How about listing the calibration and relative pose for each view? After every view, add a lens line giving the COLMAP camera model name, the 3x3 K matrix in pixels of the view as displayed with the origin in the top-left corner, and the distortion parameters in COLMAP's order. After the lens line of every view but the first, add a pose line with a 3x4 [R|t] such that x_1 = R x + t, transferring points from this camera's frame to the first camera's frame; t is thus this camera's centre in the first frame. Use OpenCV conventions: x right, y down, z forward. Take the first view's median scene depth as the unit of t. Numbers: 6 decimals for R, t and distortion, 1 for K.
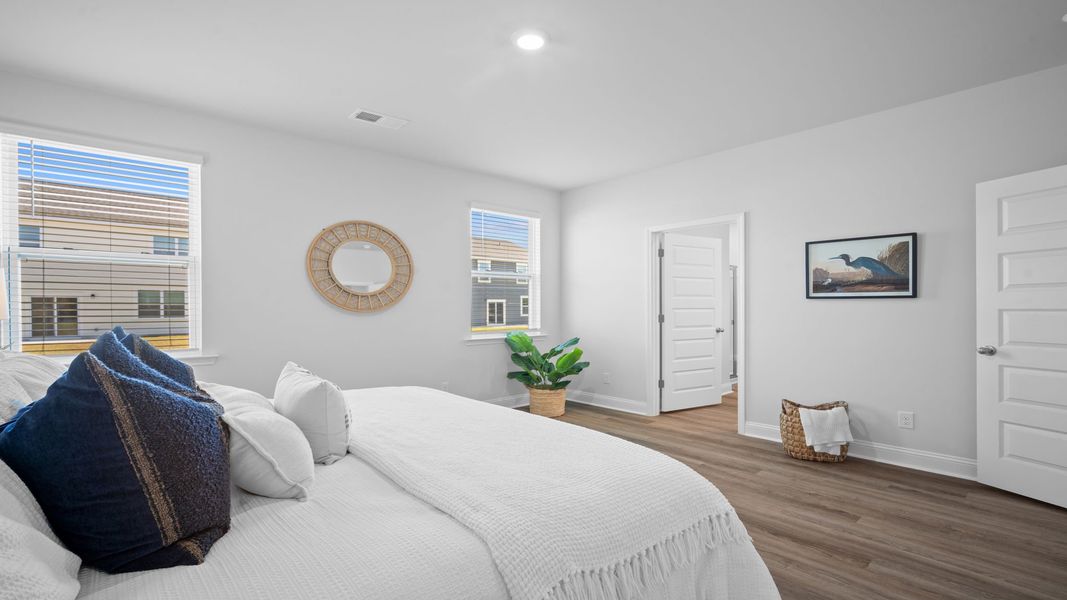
lens RADIAL K [[483.8, 0, 533.0], [0, 483.8, 306.6], [0, 0, 1]] dist [-0.014233, 0.001034]
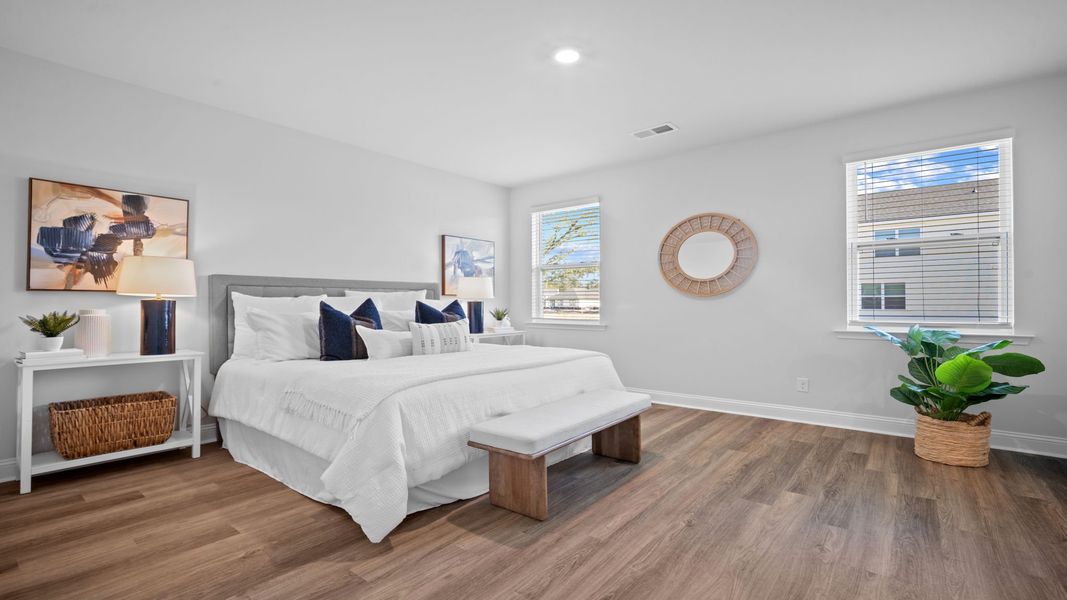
lens RADIAL K [[476.4, 0, 533.5], [0, 476.4, 300.0], [0, 0, 1]] dist [-0.003851, 0.000142]
pose [[0.152259, -0.003913, -0.988333, 0.655935], [0.004041, 0.999986, -0.003337, 0.021056], [0.988332, -0.003486, 0.152272, 0.446138]]
